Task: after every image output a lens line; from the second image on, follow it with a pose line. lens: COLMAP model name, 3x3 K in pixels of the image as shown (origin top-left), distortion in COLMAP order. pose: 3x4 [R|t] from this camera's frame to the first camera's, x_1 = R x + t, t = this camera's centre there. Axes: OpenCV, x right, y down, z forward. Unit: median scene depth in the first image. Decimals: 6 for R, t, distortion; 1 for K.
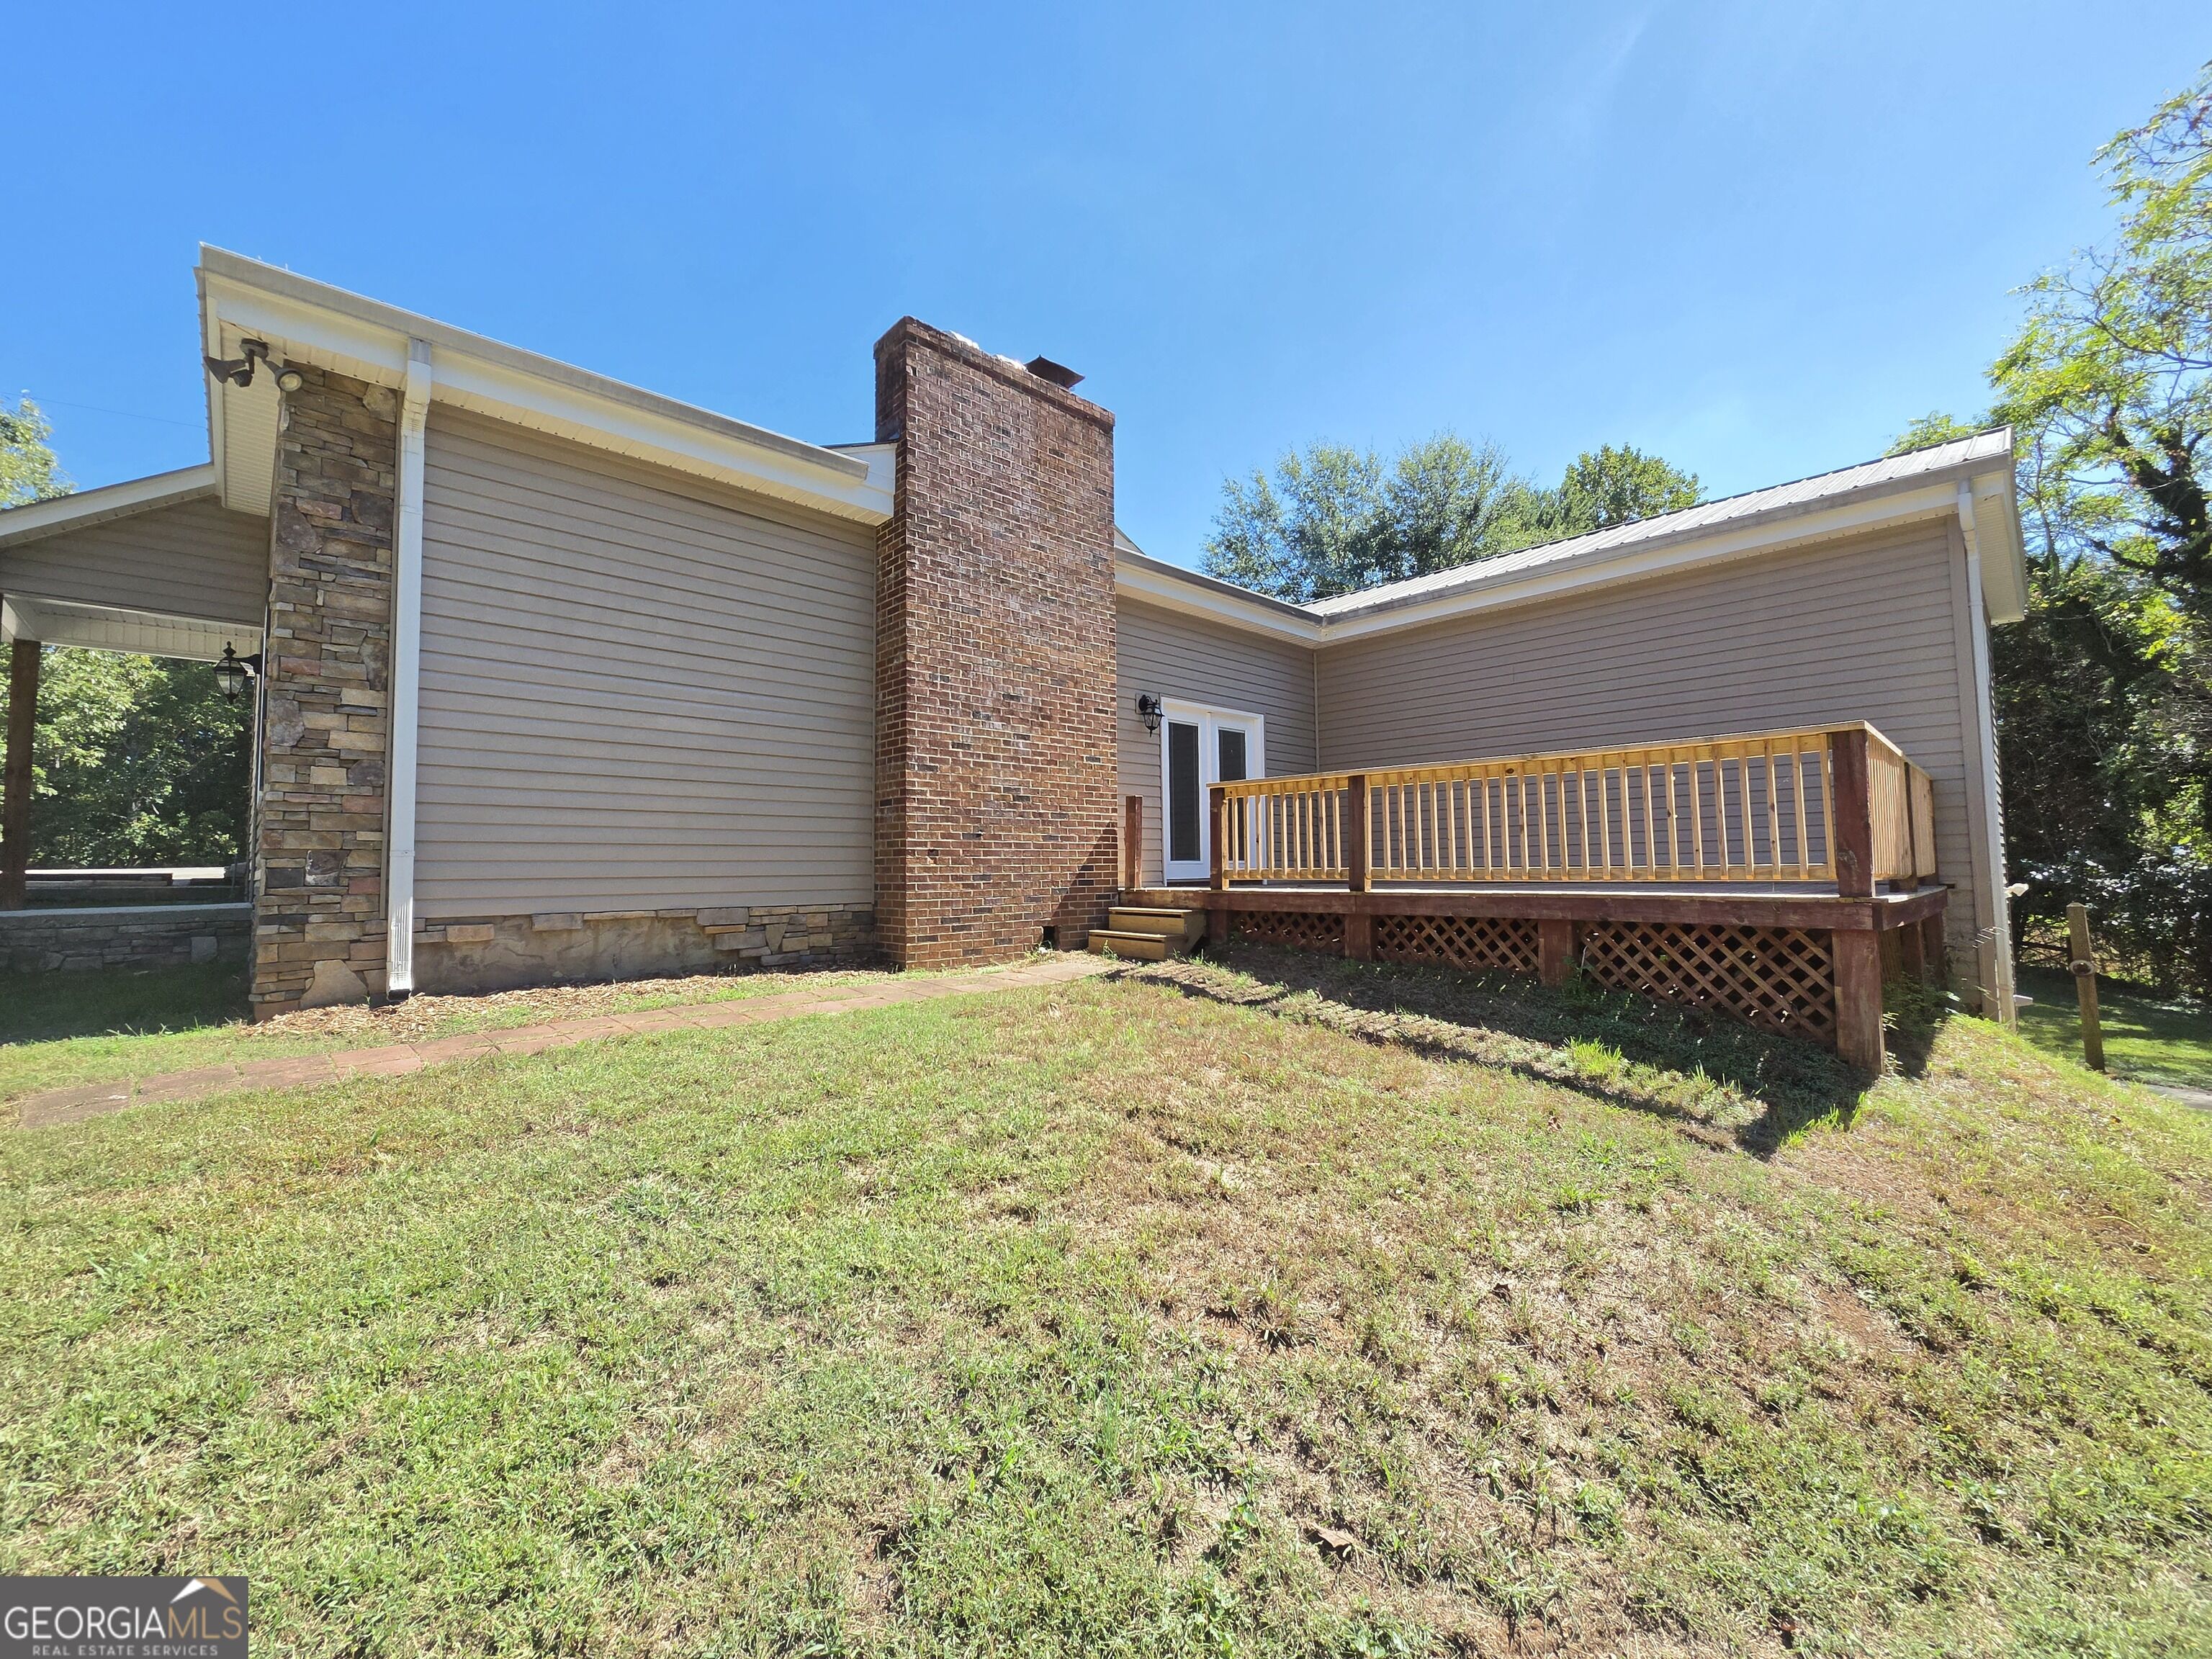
lens RADIAL K [[909.6, 0, 1099.1], [0, 909.6, 814.7], [0, 0, 1]] dist [0.000497, 0.000225]
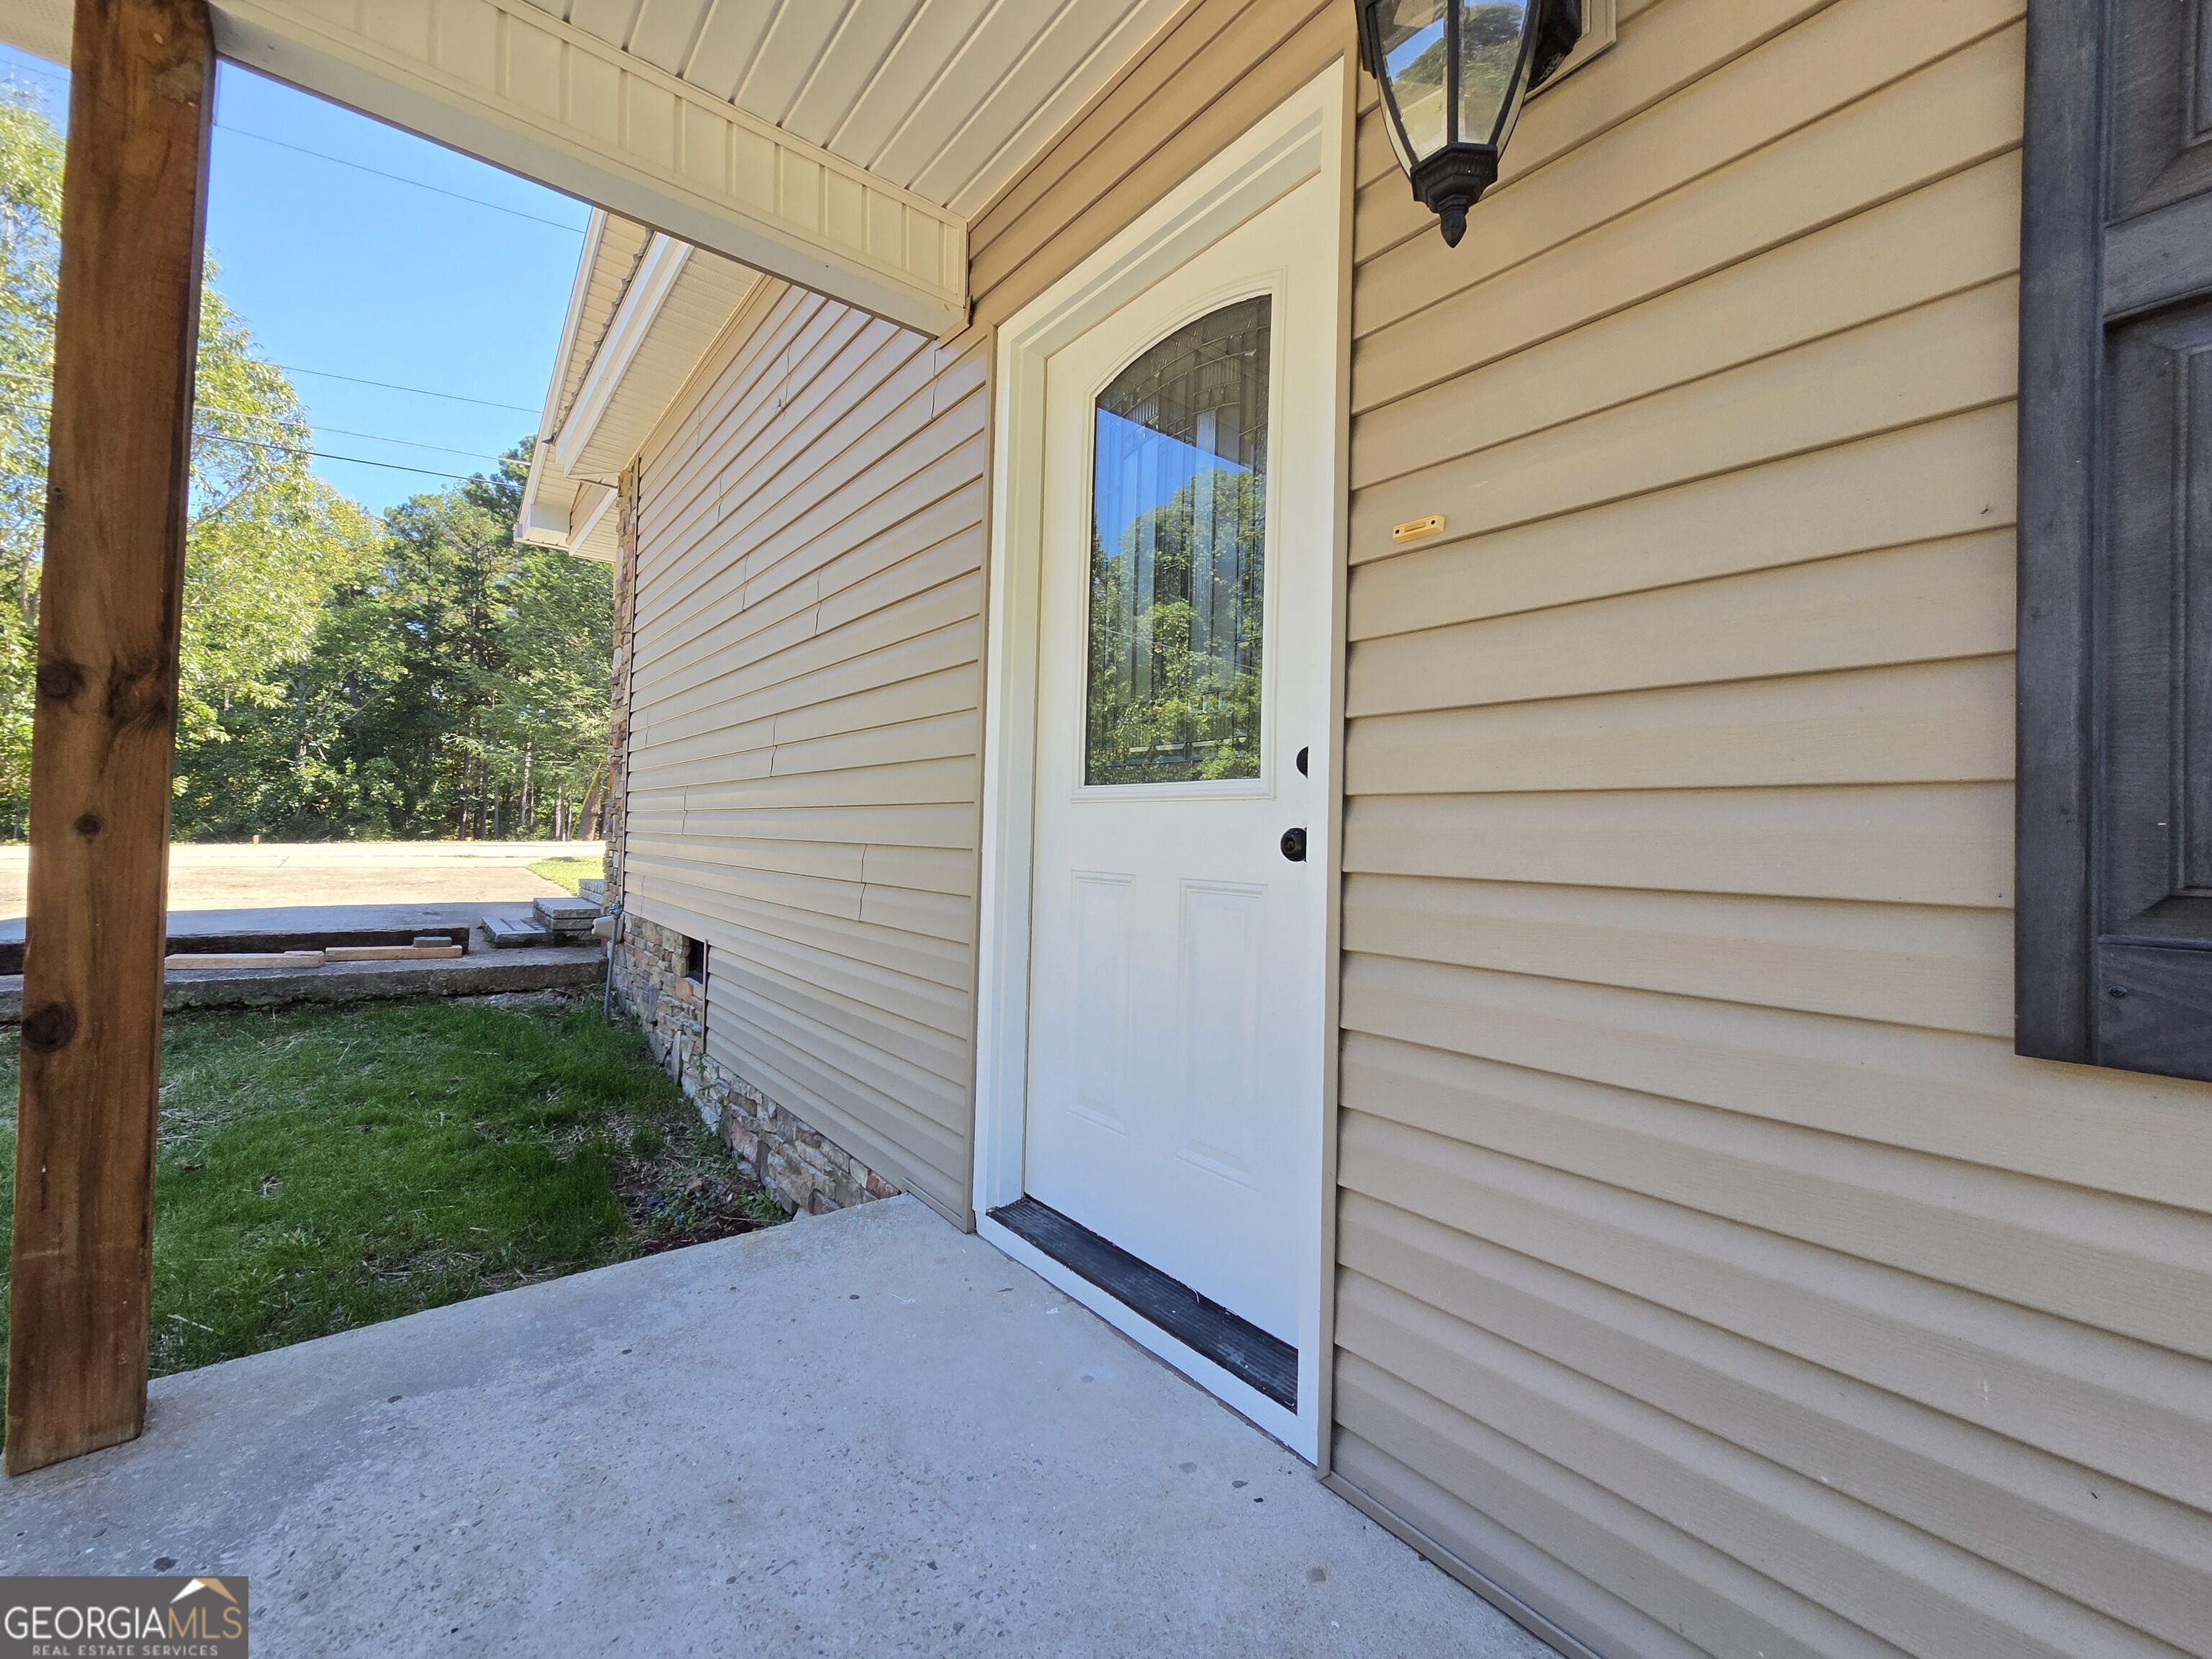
lens RADIAL K [[909.6, 0, 1099.1], [0, 909.6, 814.7], [0, 0, 1]] dist [0.000497, 0.000225]
pose [[0.995341, 0.039393, -0.088005, -0.195632], [-0.036370, 0.998701, 0.035686, -0.008406], [0.089296, -0.032319, 0.995481, 0.169666]]
